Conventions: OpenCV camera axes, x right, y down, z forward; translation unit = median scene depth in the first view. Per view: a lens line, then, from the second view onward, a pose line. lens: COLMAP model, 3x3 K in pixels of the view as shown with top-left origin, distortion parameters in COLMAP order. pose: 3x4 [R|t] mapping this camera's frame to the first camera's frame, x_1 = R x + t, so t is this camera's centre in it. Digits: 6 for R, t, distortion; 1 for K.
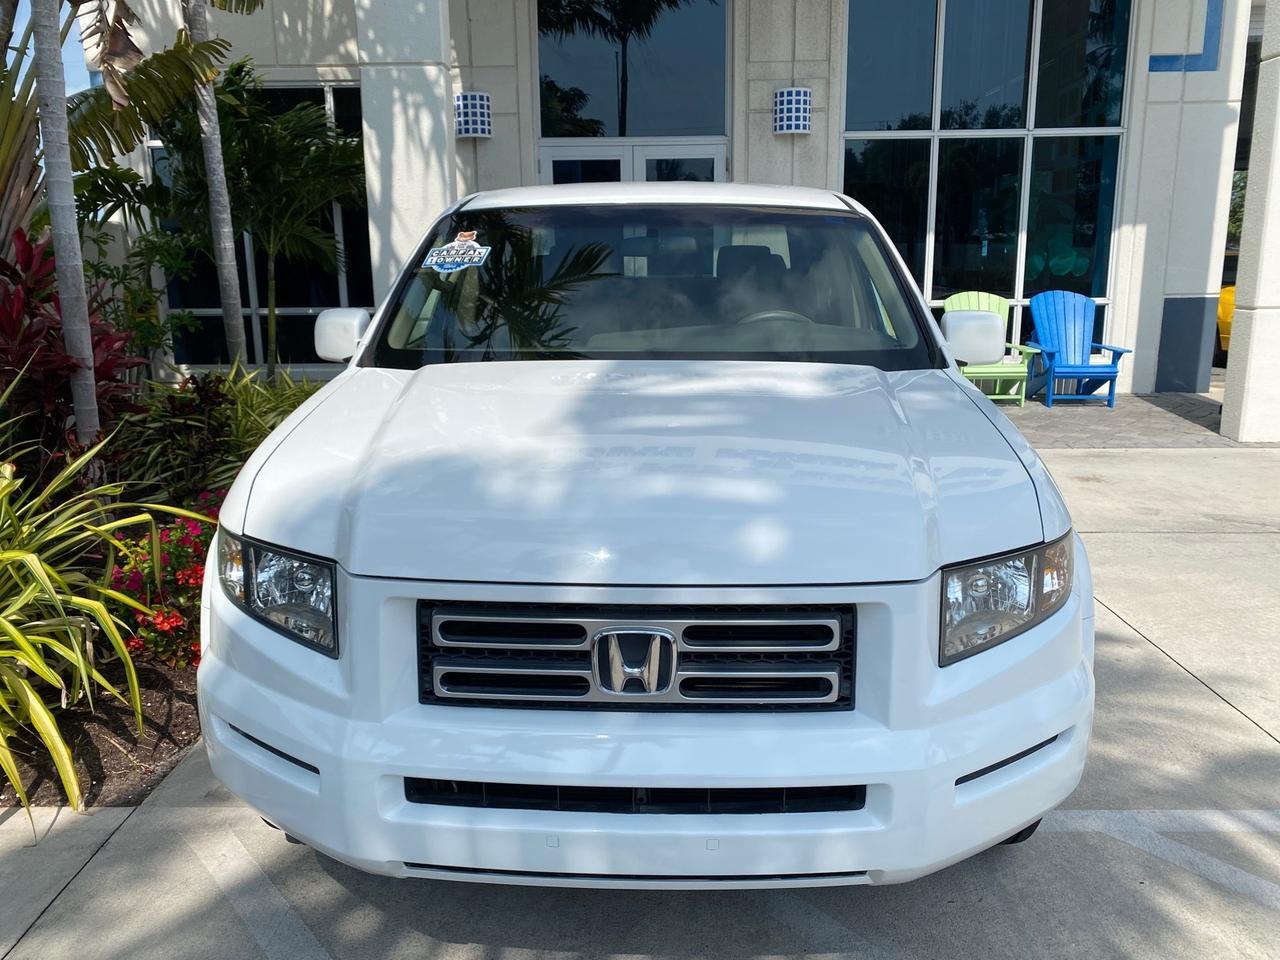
lens RADIAL K [[997.2, 0, 635.8], [0, 997.2, 479.1], [0, 0, 1]] dist [0.001144, 0.005943]
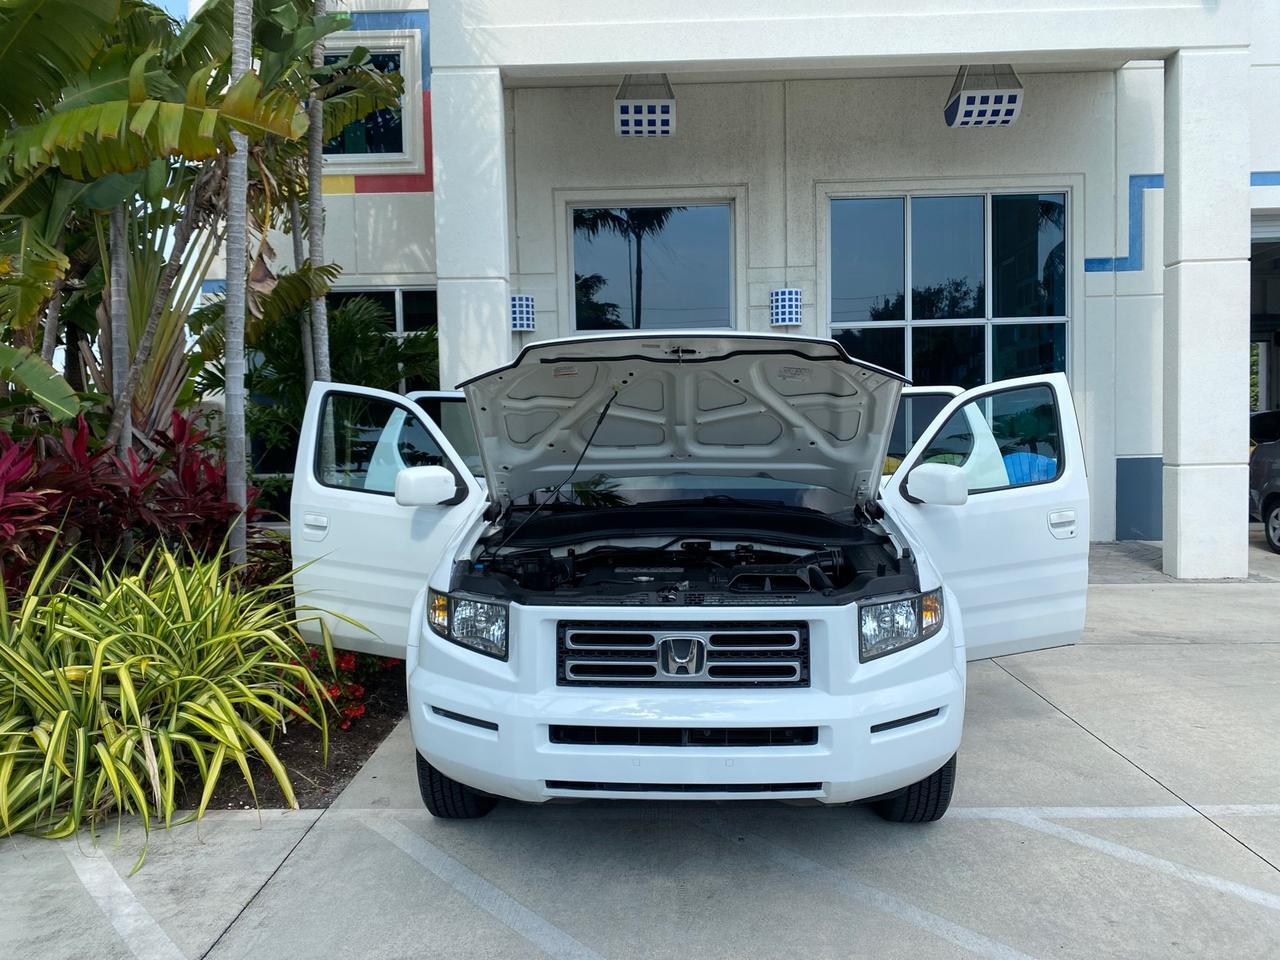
lens RADIAL K [[961.4, 0, 641.9], [0, 961.4, 477.6], [0, 0, 1]] dist [0.005440, -0.001729]
pose [[0.999935, -0.007986, -0.008162, -0.010401], [0.006529, 0.986244, -0.165166, 0.028467], [0.009369, 0.165102, 0.986232, -0.133783]]
